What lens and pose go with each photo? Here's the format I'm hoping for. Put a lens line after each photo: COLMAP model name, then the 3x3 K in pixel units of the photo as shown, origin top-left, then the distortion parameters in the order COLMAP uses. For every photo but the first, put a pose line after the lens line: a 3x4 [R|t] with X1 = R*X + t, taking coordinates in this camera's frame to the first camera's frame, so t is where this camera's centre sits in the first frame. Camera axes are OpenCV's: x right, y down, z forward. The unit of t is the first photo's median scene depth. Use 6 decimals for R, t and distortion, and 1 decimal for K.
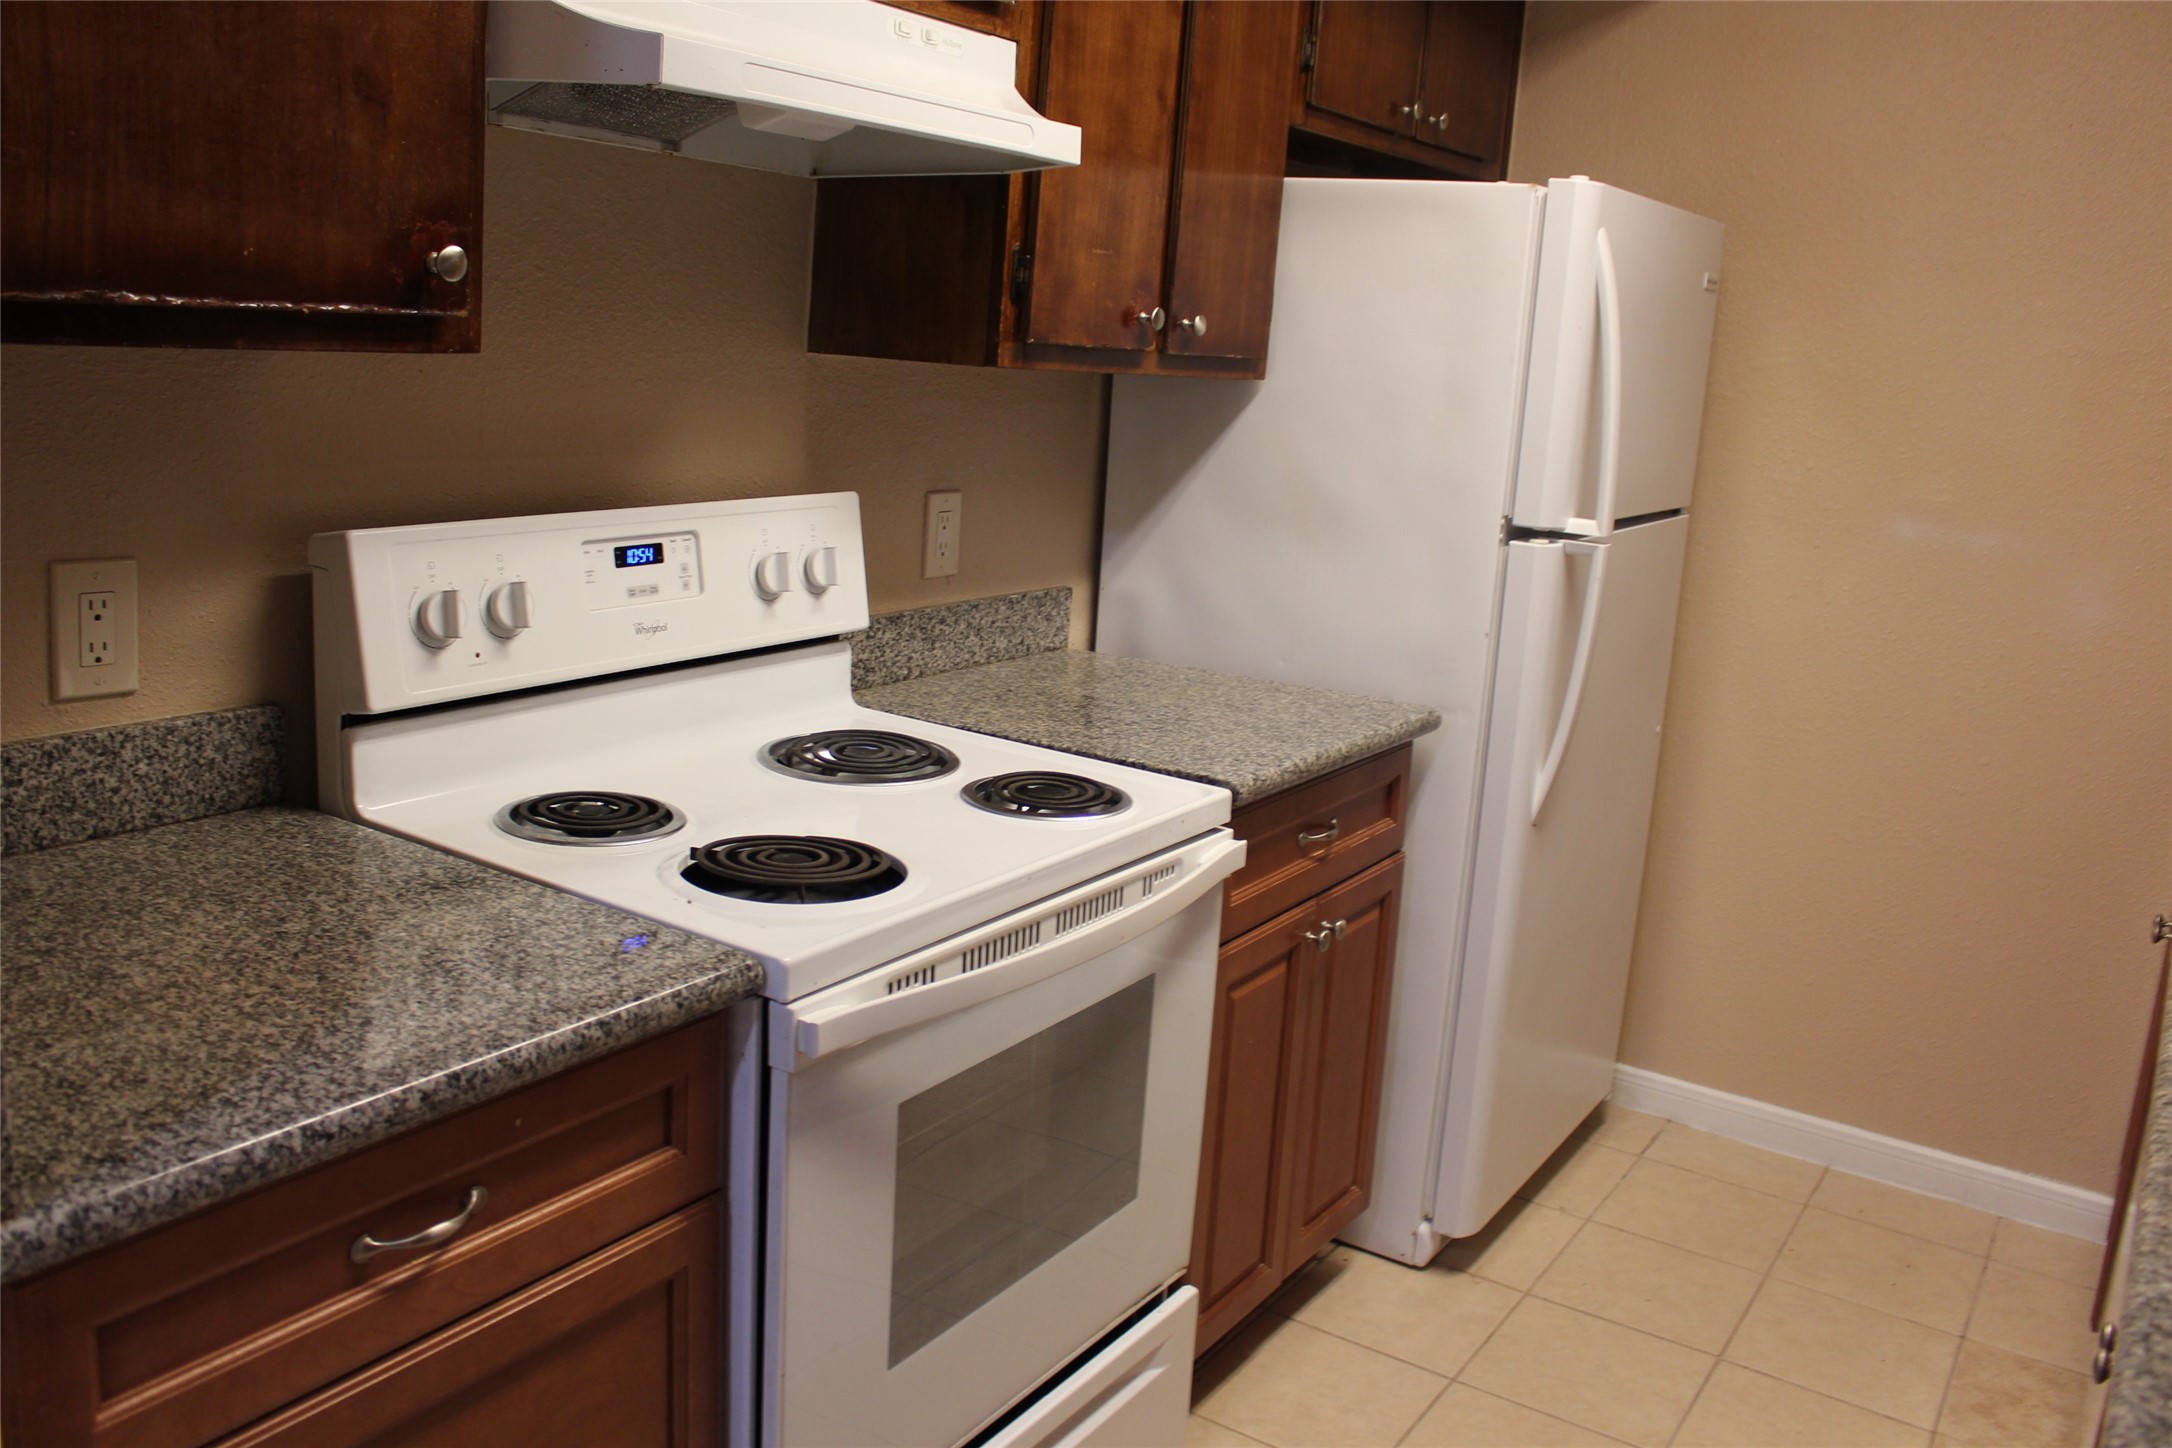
lens RADIAL K [[1796.6, 0, 1086.0], [0, 1796.6, 724.0], [0, 0, 1]] dist [-0.157900, 0.118246]
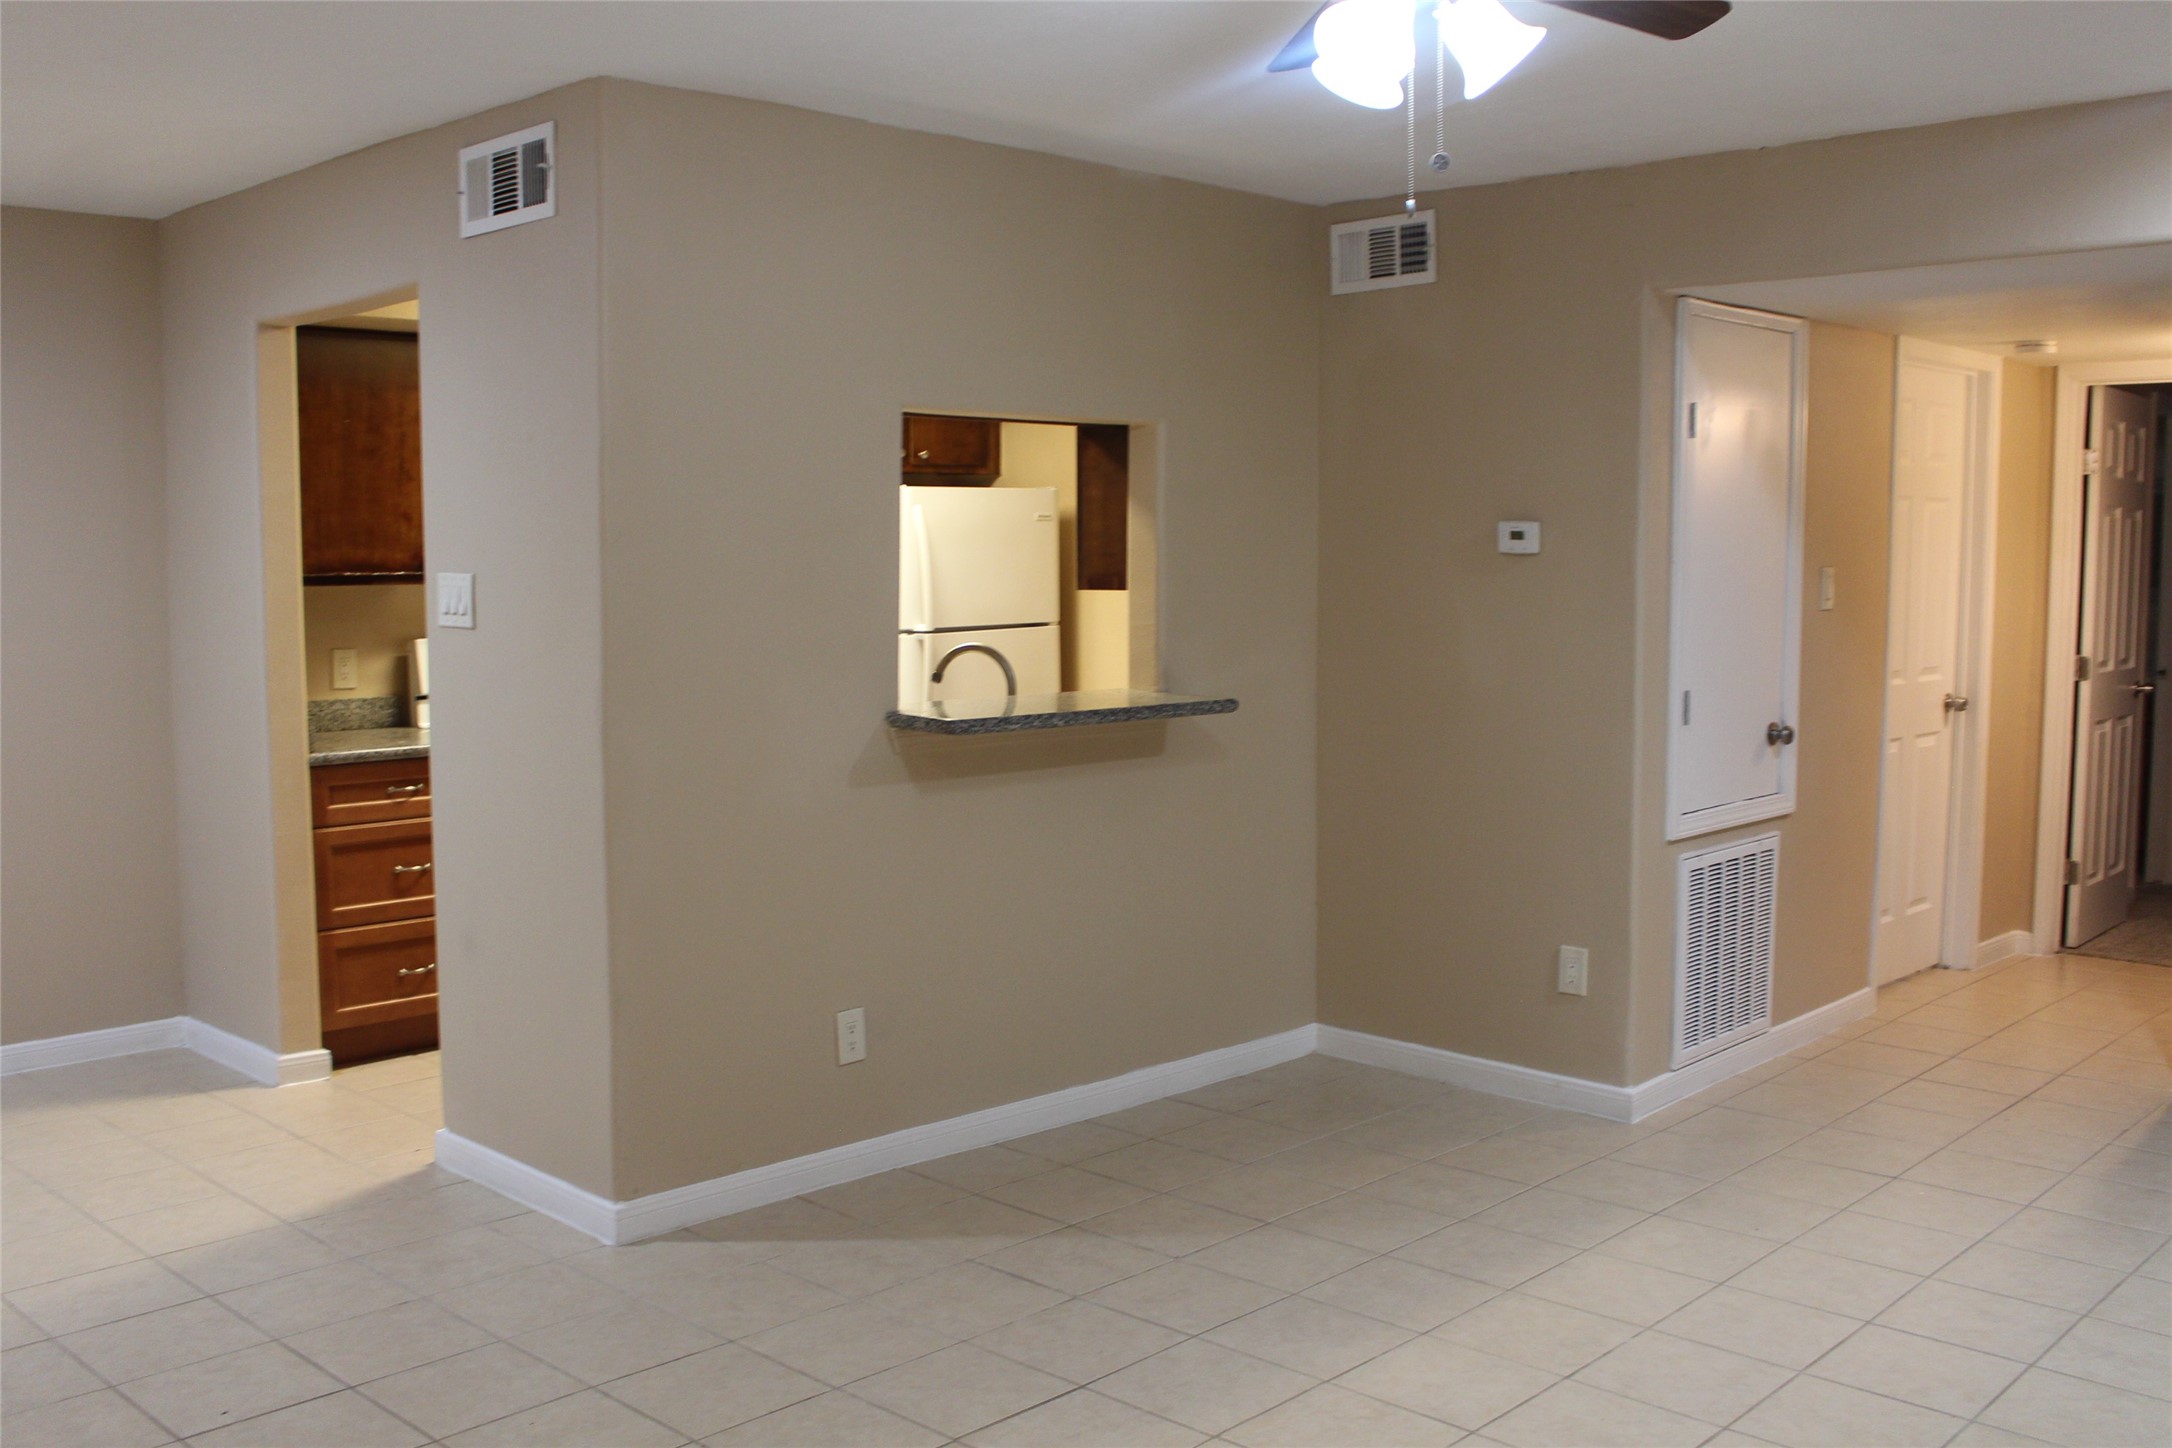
lens RADIAL K [[1990.5, 0, 1086.0], [0, 1990.5, 724.0], [0, 0, 1]] dist [-0.145735, 0.133179]
pose [[0.980313, -0.044152, -0.192450, 1.576834], [0.019976, 0.991855, -0.125797, 0.560947], [0.196437, 0.119477, 0.973210, -2.418754]]
